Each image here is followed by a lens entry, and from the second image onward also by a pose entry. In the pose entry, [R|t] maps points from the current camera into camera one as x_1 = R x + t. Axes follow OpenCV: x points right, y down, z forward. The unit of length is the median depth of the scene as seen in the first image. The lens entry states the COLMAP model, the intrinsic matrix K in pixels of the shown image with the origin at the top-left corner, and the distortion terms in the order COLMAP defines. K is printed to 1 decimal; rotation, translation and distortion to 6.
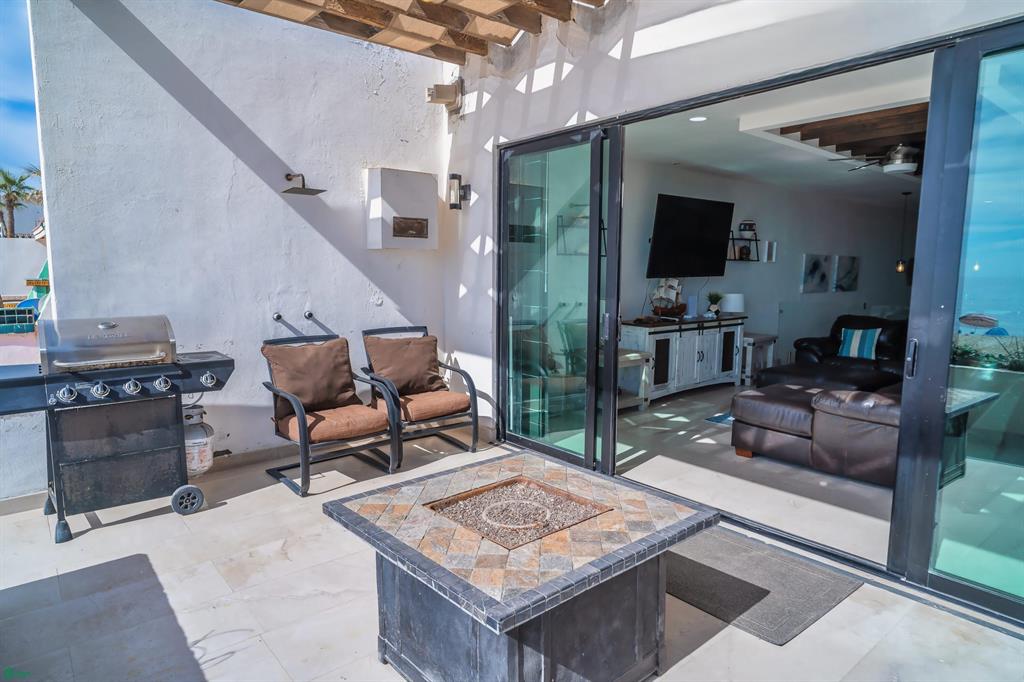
lens RADIAL K [[605.8, 0, 508.7], [0, 605.8, 340.5], [0, 0, 1]] dist [0.016762, -0.005301]
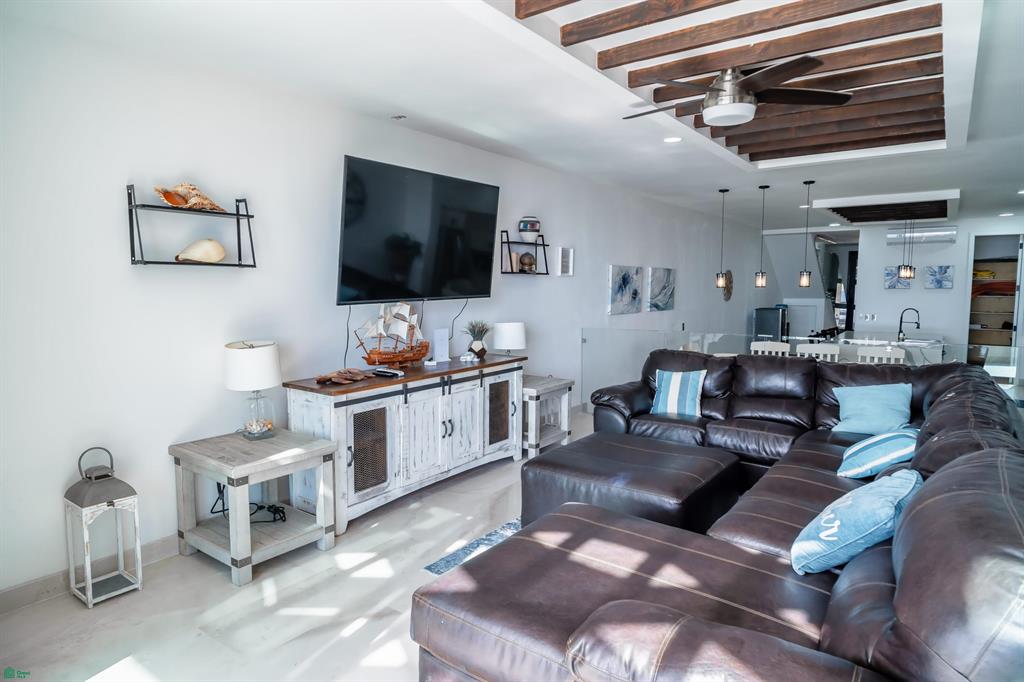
lens RADIAL K [[605.8, 0, 500.5], [0, 605.8, 337.2], [0, 0, 1]] dist [0.016762, -0.005301]
pose [[0.972483, -0.028624, 0.231207, 0.218311], [0.034720, 0.999147, -0.022343, -0.048896], [-0.230370, 0.029755, 0.972648, 0.369133]]
